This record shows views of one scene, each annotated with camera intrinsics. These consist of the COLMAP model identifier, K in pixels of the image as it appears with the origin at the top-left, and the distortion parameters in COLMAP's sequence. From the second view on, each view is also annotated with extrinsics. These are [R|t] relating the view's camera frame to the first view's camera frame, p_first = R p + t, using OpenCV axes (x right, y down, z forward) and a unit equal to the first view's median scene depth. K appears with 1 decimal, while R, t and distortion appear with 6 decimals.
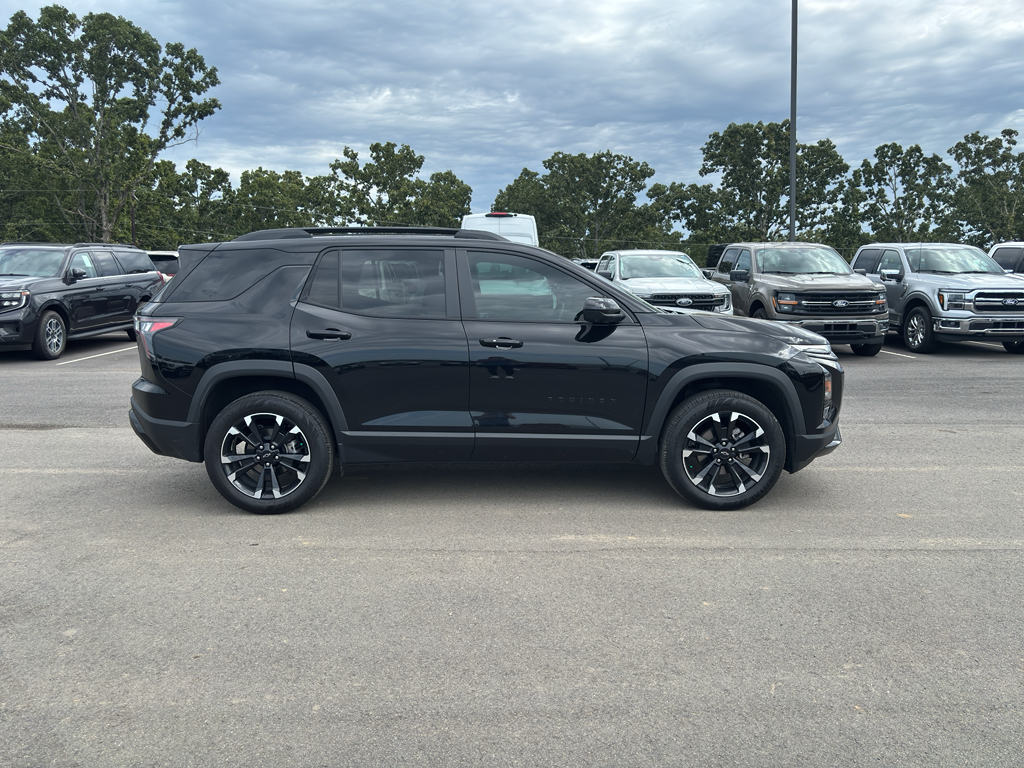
lens RADIAL K [[773.4, 0, 517.6], [0, 773.4, 406.8], [0, 0, 1]] dist [0.037475, -0.035957]
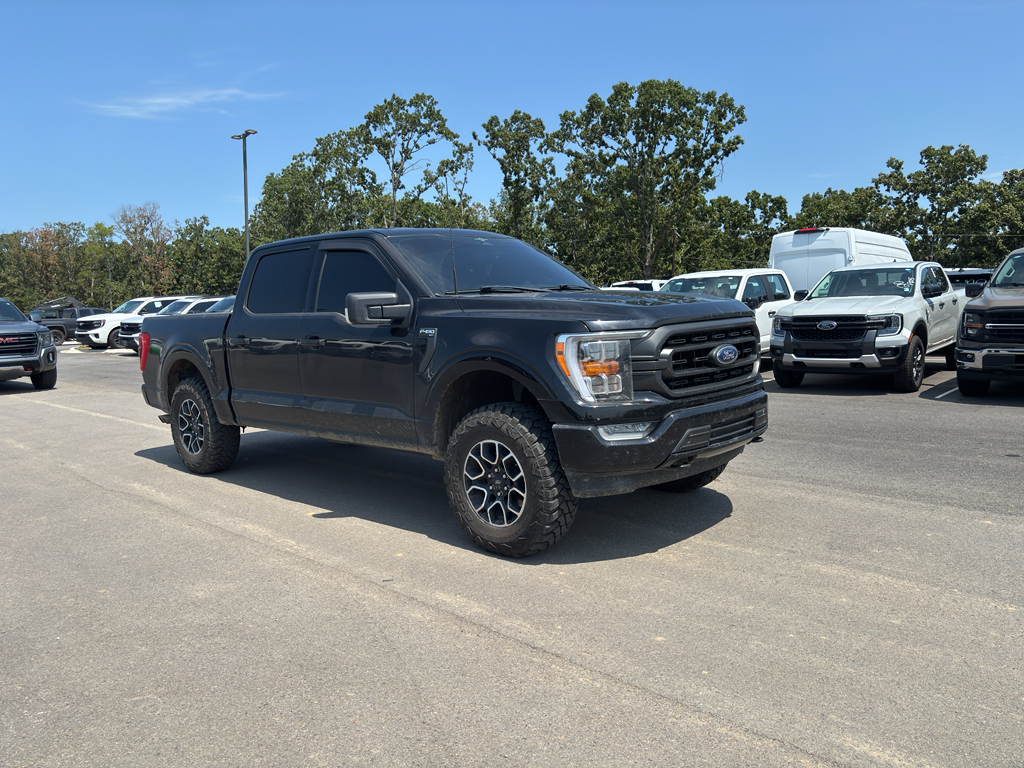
lens RADIAL K [[781.6, 0, 516.0], [0, 781.6, 408.8], [0, 0, 1]] dist [0.028015, -0.028459]
pose [[0.709388, 0.067662, -0.701563, 0.174617], [-0.085908, 0.996260, 0.009218, -0.006445], [0.699563, 0.053731, 0.712547, 0.041709]]
